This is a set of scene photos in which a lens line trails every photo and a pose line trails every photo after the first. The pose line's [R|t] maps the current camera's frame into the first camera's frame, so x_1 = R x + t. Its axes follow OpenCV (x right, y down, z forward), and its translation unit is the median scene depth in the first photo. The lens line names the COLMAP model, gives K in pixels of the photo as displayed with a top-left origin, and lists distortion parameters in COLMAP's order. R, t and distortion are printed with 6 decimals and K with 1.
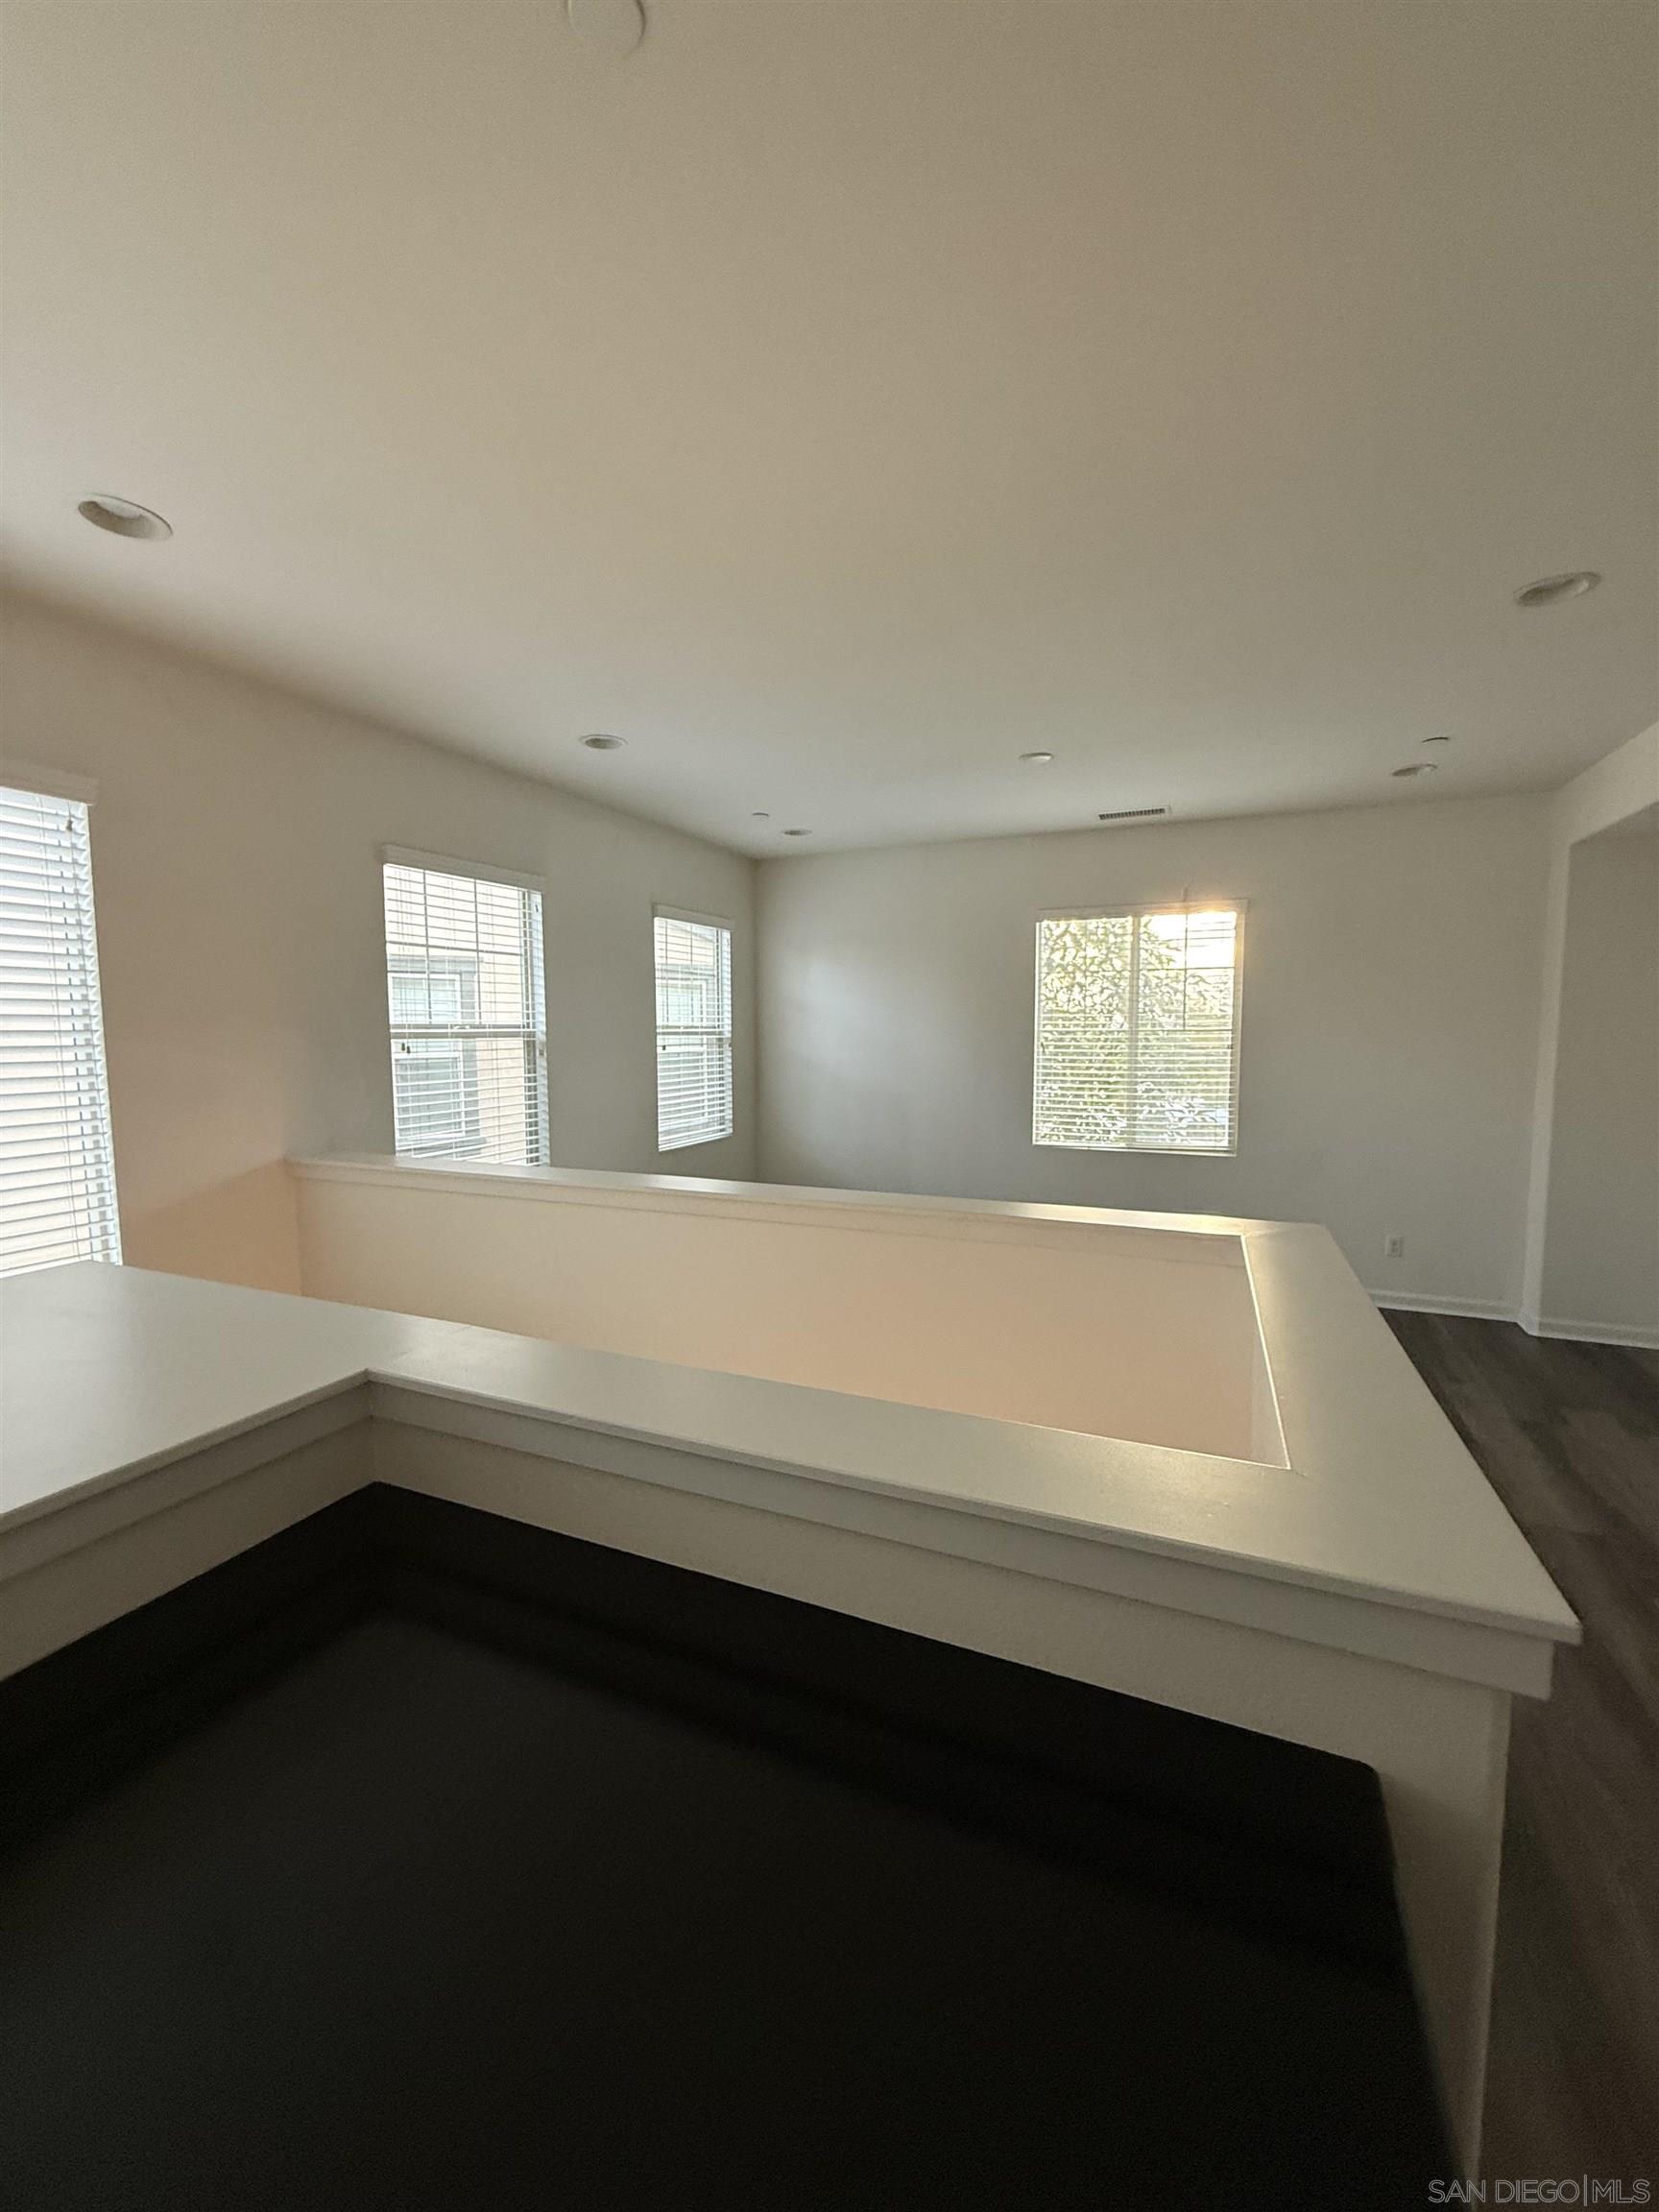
lens RADIAL K [[892.8, 0, 828.9], [0, 892.8, 1107.3], [0, 0, 1]] dist [-0.000322, 0.000049]
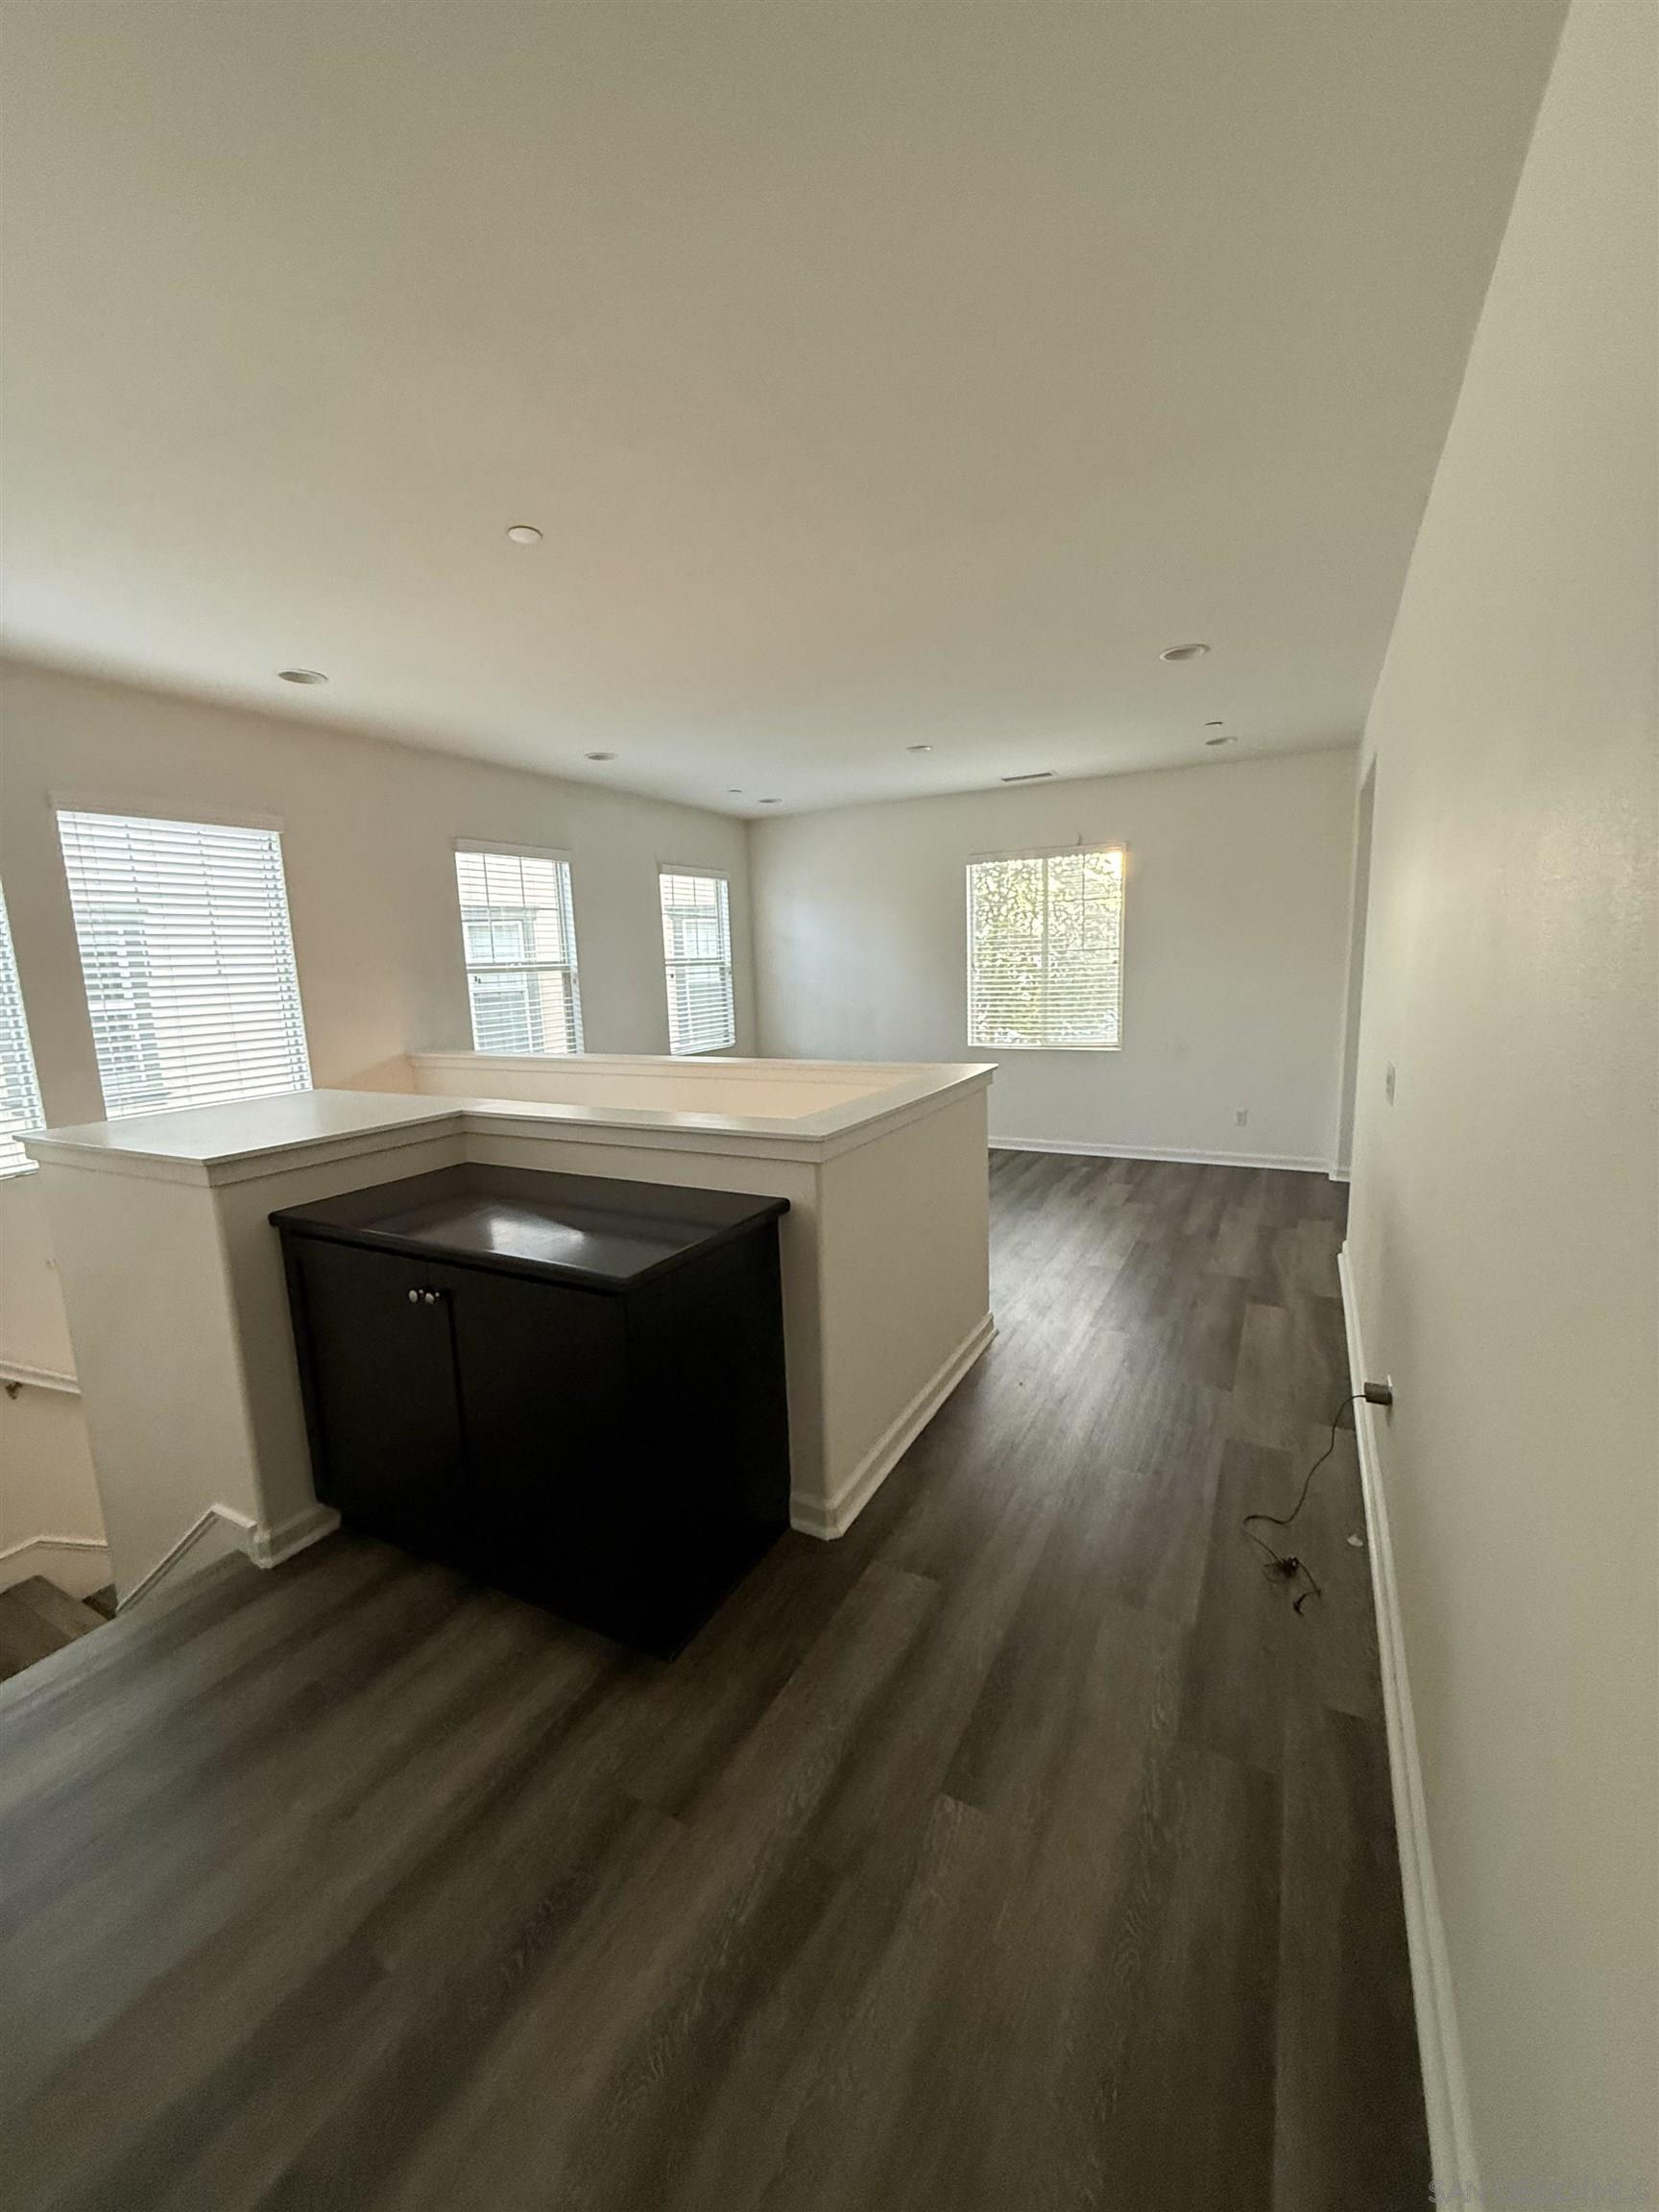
lens RADIAL K [[892.8, 0, 829.2], [0, 892.8, 1105.0], [0, 0, 1]] dist [-0.000322, 0.000049]
pose [[0.996691, -0.016994, -0.079493, 0.168494], [0.023005, 0.996893, 0.075328, 0.032739], [0.077966, -0.076907, 0.993985, -0.334622]]
